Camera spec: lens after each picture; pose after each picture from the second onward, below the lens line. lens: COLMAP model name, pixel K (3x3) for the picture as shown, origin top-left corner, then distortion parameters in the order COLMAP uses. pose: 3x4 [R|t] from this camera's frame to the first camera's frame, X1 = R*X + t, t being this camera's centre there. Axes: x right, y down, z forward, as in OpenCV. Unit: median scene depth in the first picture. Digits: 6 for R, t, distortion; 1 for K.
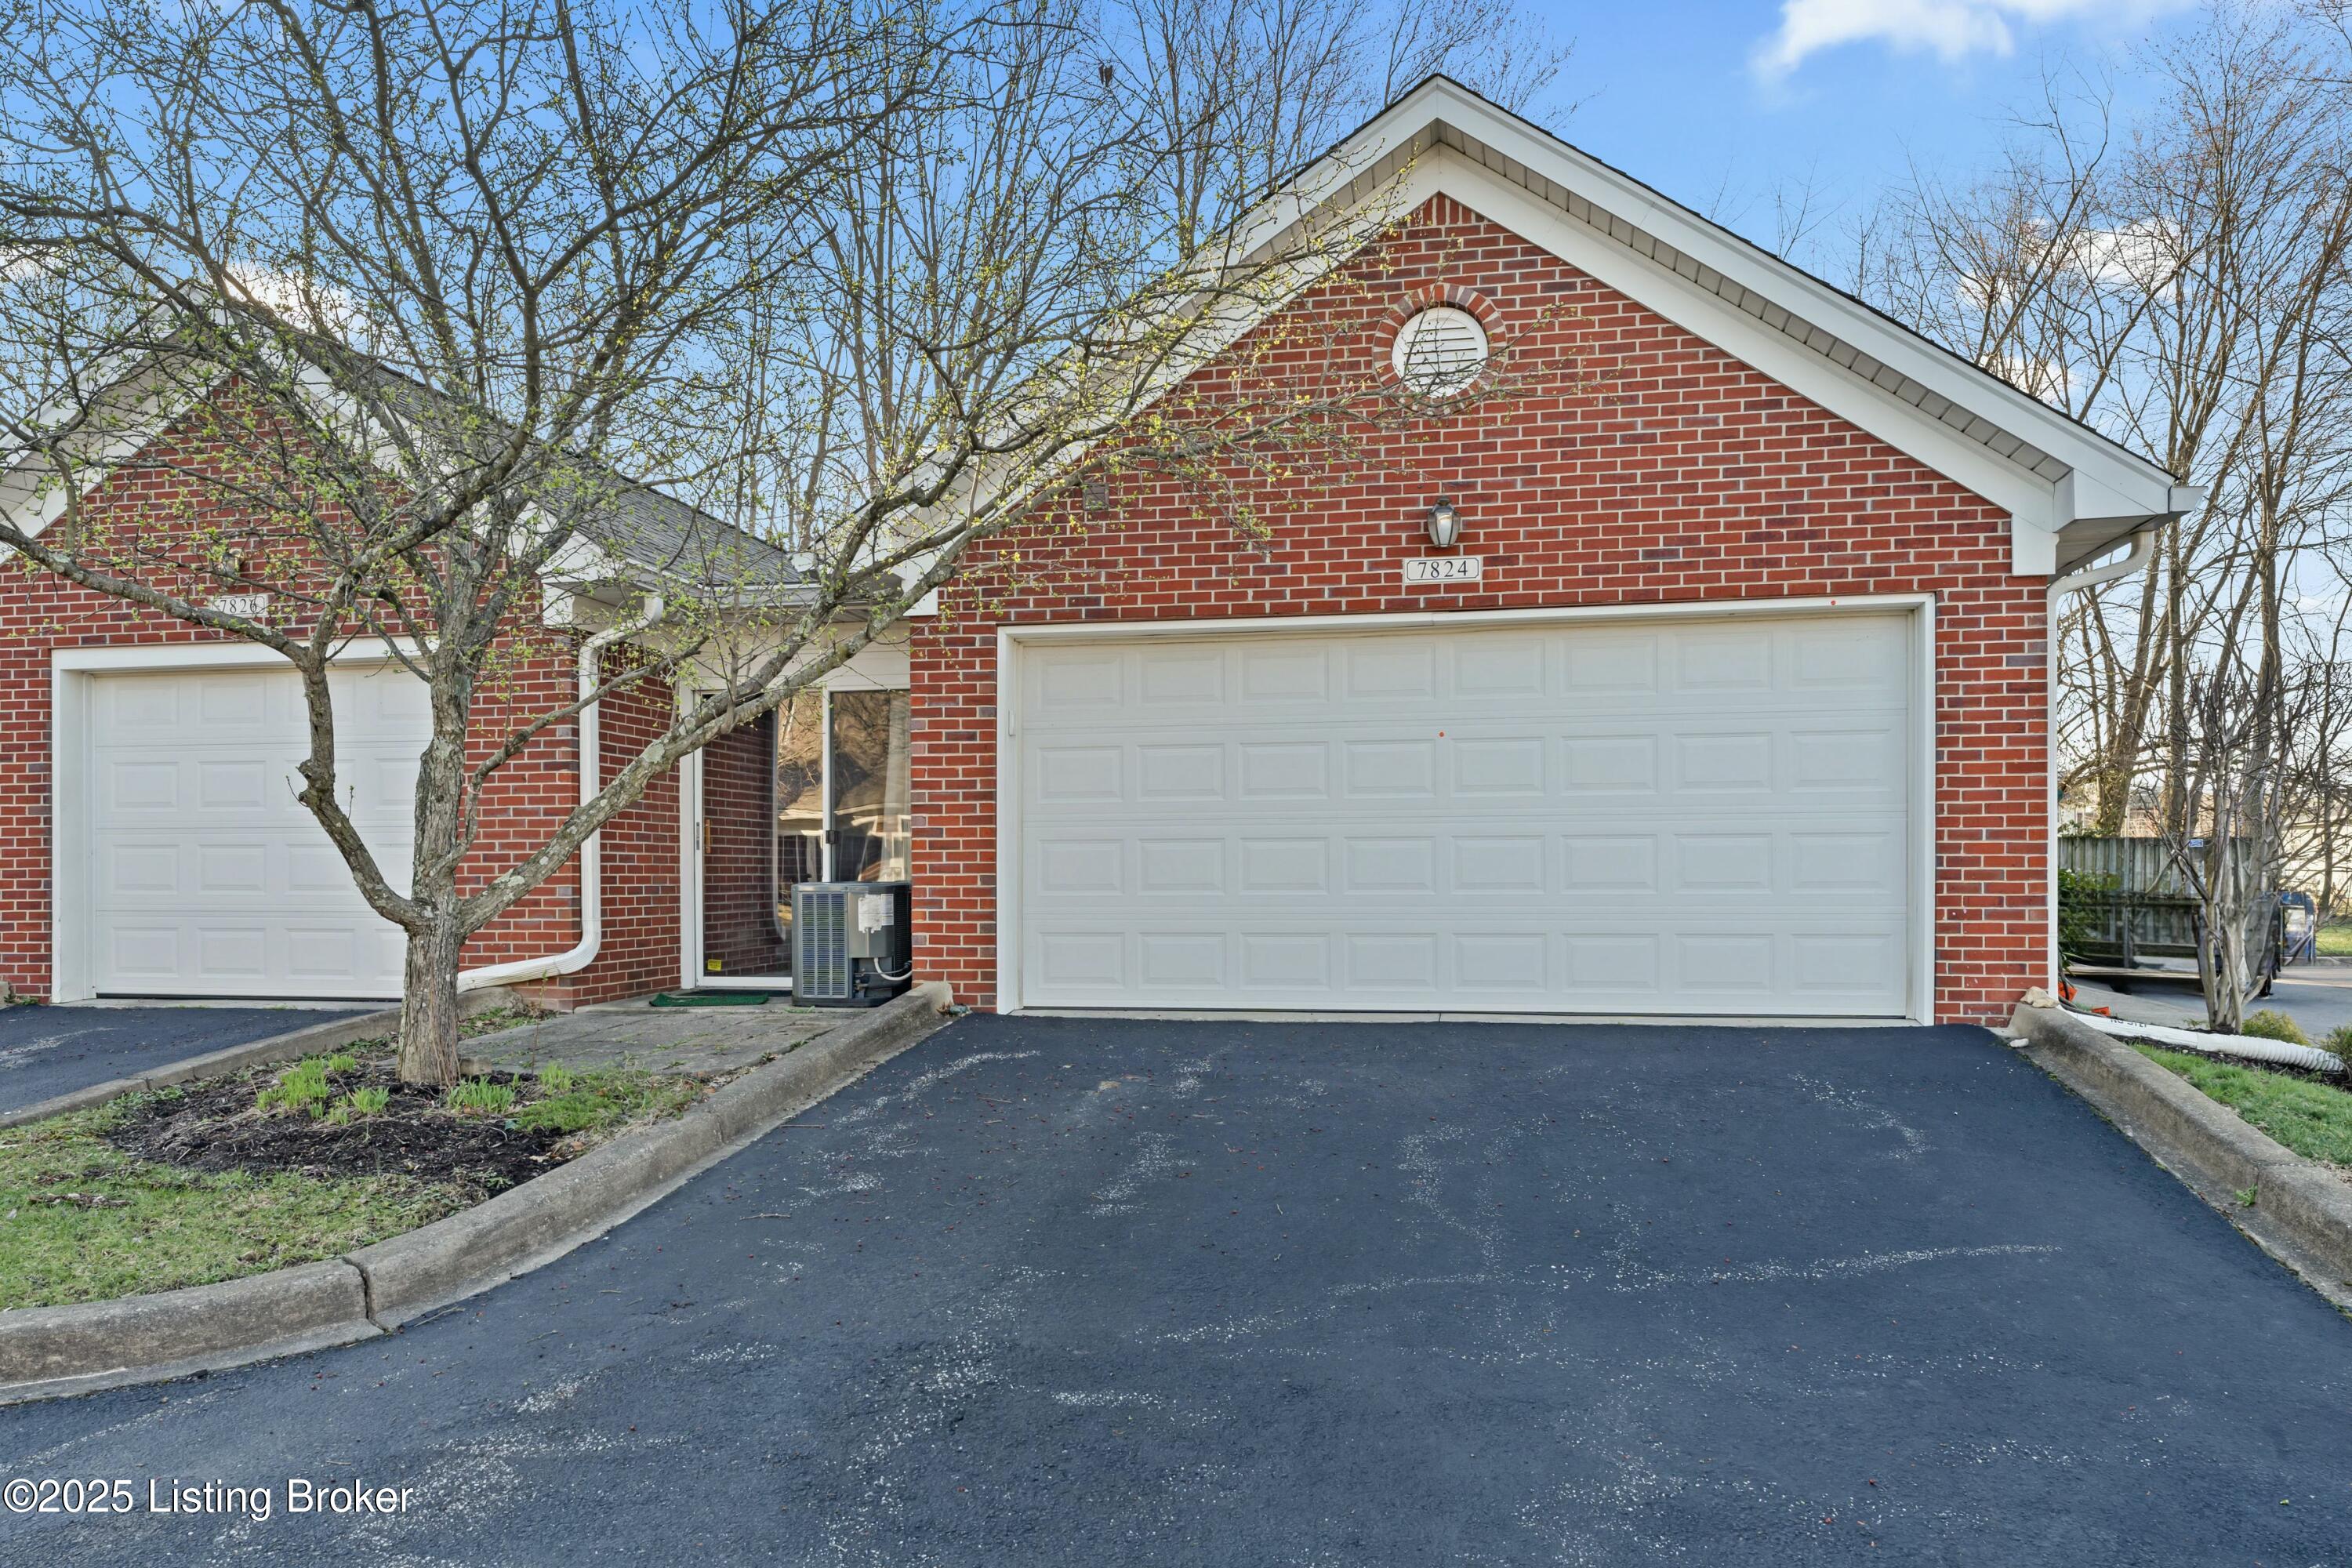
lens RADIAL K [[1587.9, 0, 1192.6], [0, 1587.9, 882.9], [0, 0, 1]] dist [-0.005604, -0.000413]
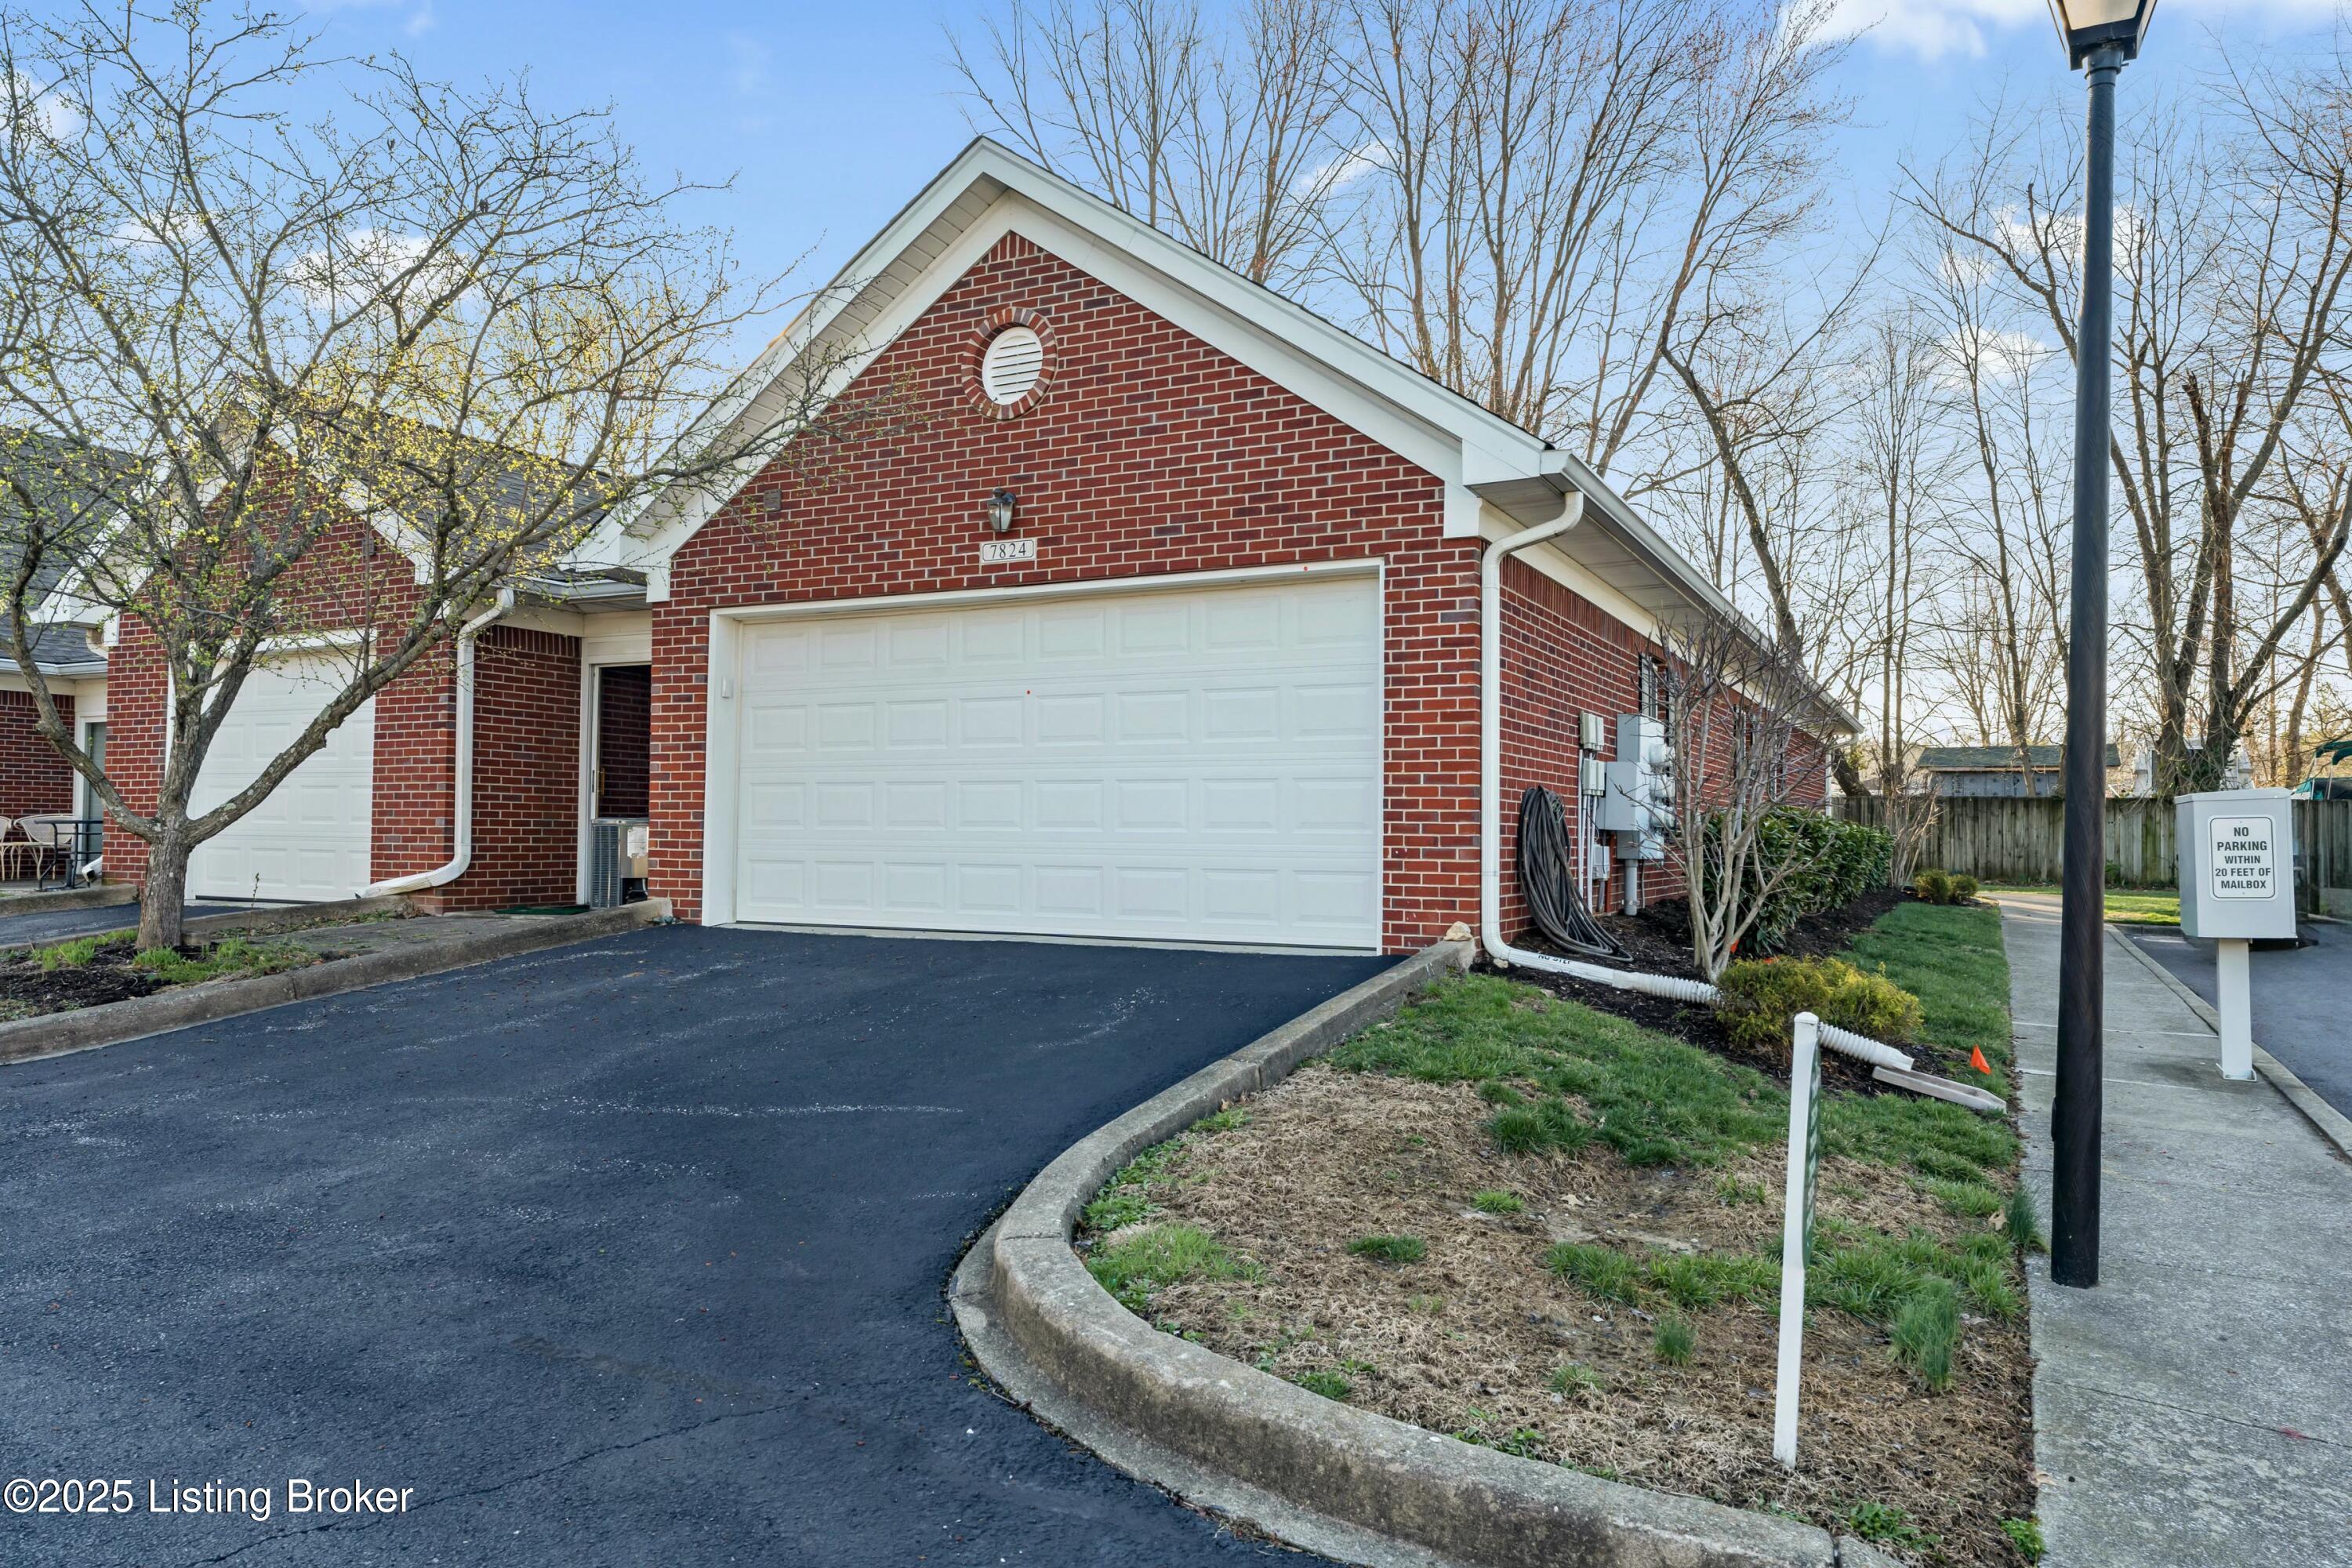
lens RADIAL K [[1587.9, 0, 1172.6], [0, 1587.9, 782.6], [0, 0, 1]] dist [-0.005604, -0.000413]
pose [[0.958852, 0.003756, -0.283883, 0.608555], [-0.014595, 0.999242, -0.036078, 0.012564], [0.283532, 0.038737, 0.958180, -0.074351]]
